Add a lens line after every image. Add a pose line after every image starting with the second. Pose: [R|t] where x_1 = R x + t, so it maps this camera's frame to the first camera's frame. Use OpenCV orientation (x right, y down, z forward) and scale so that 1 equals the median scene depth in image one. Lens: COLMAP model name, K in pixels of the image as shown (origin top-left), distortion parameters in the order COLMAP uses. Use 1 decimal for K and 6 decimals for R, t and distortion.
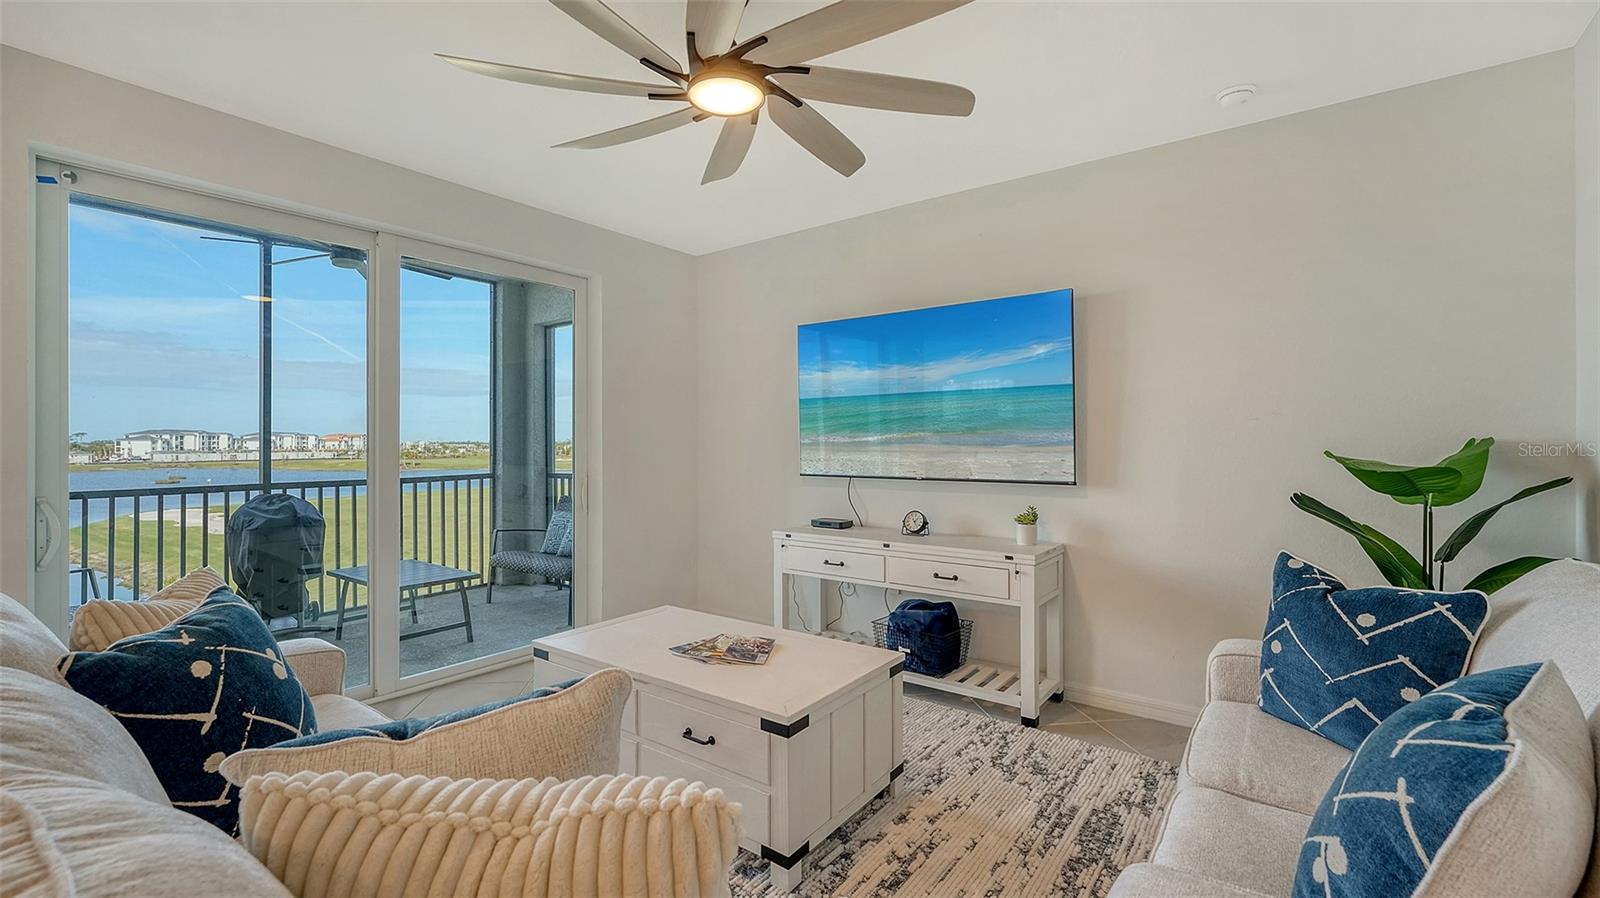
lens RADIAL K [[648.6, 0, 823.3], [0, 648.6, 443.5], [0, 0, 1]] dist [-0.031782, 0.003722]
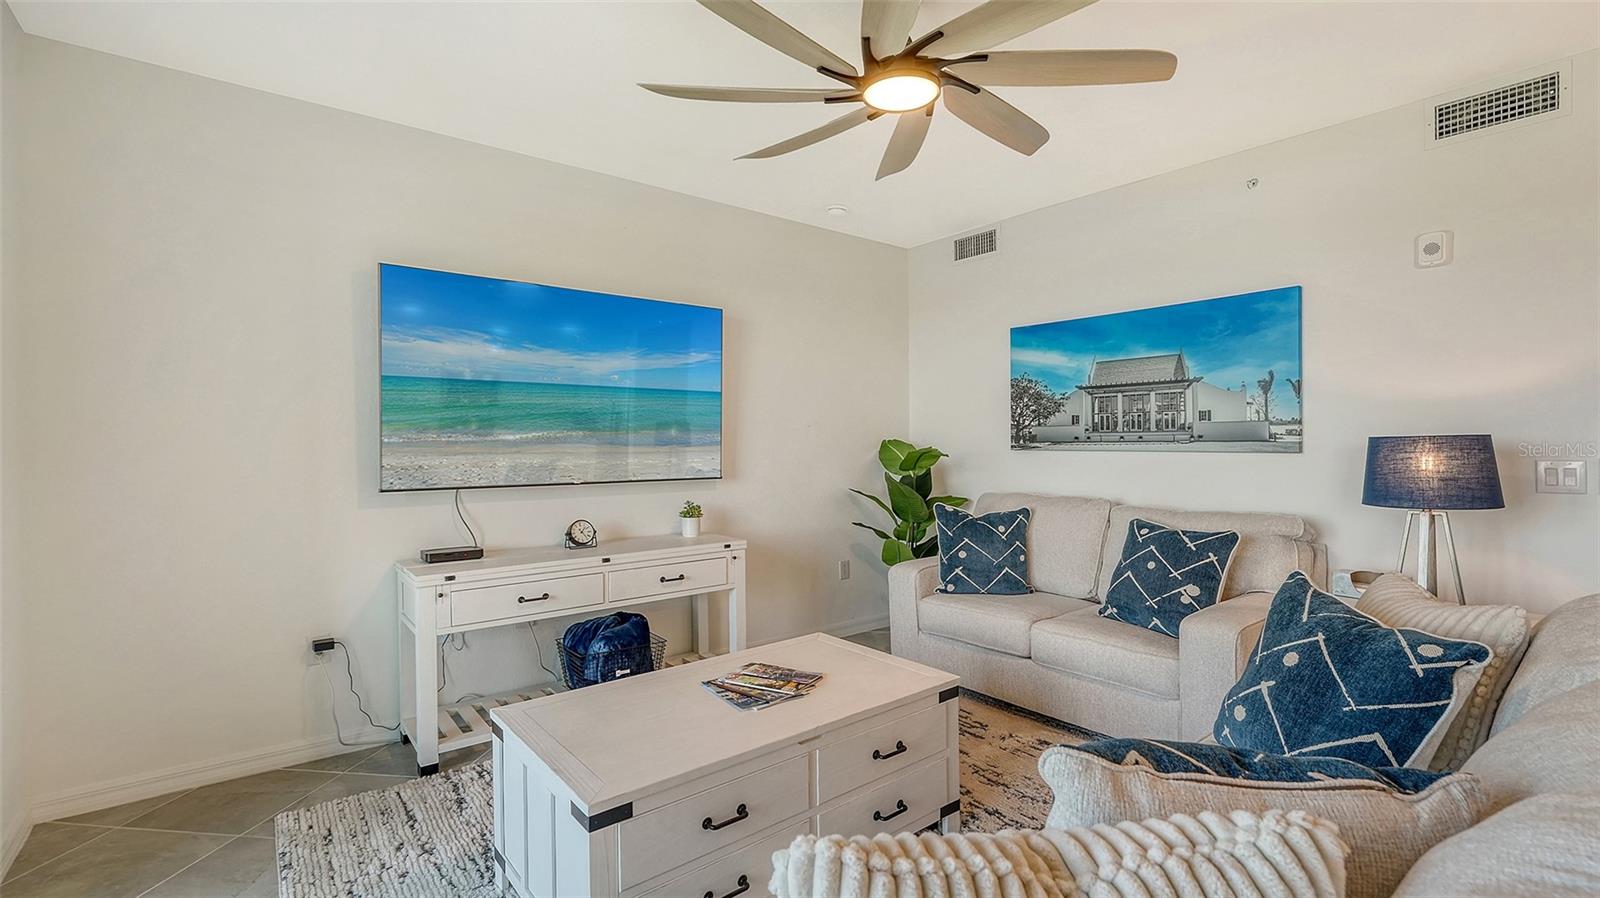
lens RADIAL K [[702.6, 0, 762.3], [0, 702.6, 443.9], [0, 0, 1]] dist [-0.006154, -0.001438]
pose [[0.291266, 0.001895, 0.956640, -0.706976], [0.004141, 0.999986, -0.003242, 0.005180], [-0.956633, 0.004906, 0.291254, 0.500316]]
